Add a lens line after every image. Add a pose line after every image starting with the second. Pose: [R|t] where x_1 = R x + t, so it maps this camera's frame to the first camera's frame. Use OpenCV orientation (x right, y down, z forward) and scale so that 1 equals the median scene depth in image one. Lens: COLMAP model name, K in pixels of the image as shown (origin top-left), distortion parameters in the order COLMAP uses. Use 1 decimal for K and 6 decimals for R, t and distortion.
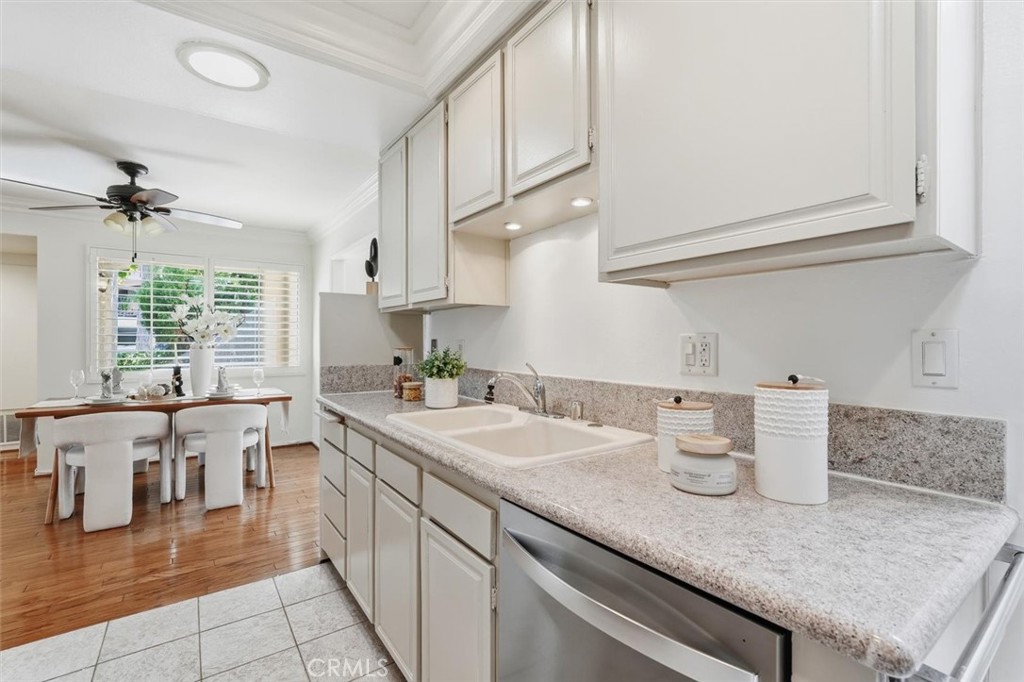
lens RADIAL K [[453.8, 0, 506.7], [0, 453.8, 342.6], [0, 0, 1]] dist [-0.013462, 0.006465]
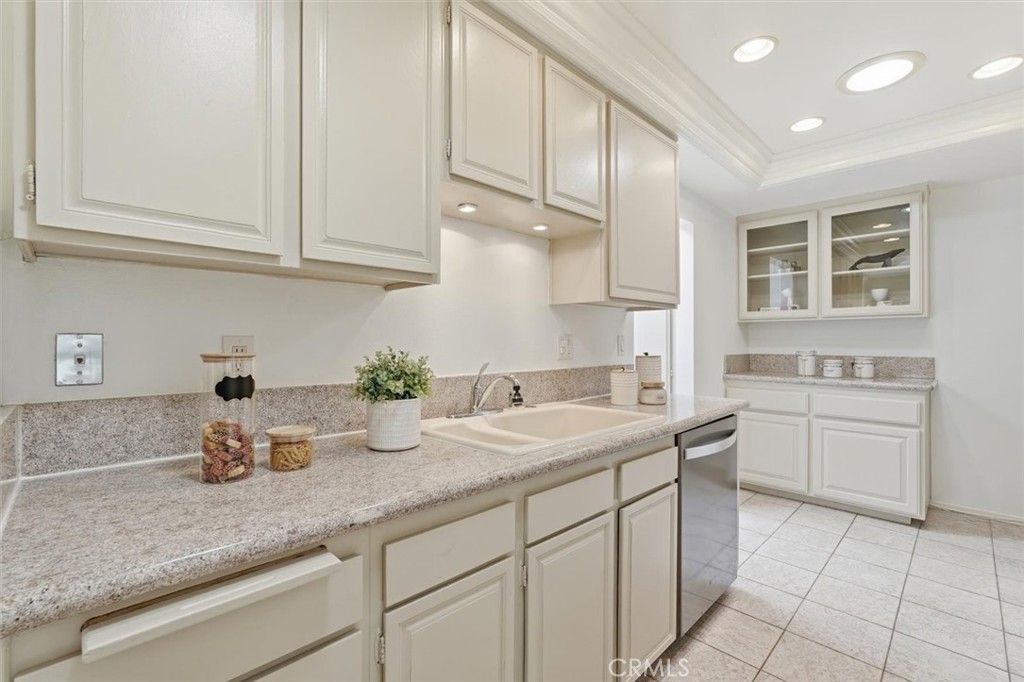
lens RADIAL K [[453.8, 0, 507.9], [0, 453.8, 339.4], [0, 0, 1]] dist [-0.013462, 0.006465]
pose [[-0.154899, 0.001630, 0.987929, -0.812194], [0.000938, 0.999998, -0.001502, 0.000417], [-0.987930, 0.000694, -0.154900, 0.991440]]
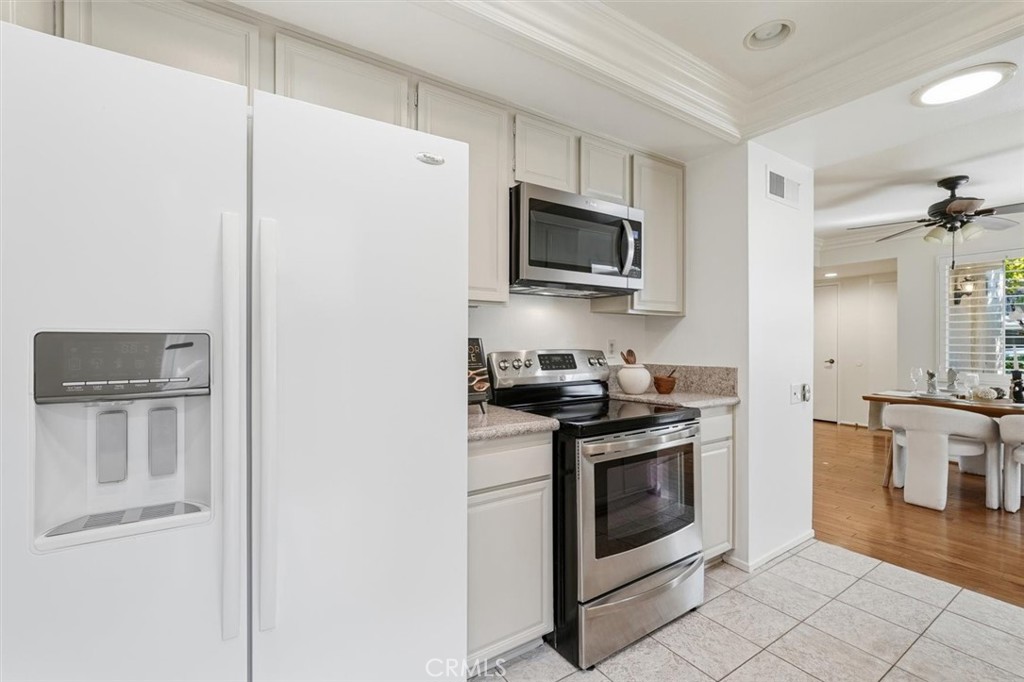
lens RADIAL K [[453.8, 0, 510.7], [0, 453.8, 340.3], [0, 0, 1]] dist [-0.013462, 0.006465]
pose [[-0.028417, 0.001079, -0.999596, 0.273436], [-0.007531, 0.999971, 0.001294, -0.003456], [0.999568, 0.007565, -0.028408, -0.017995]]
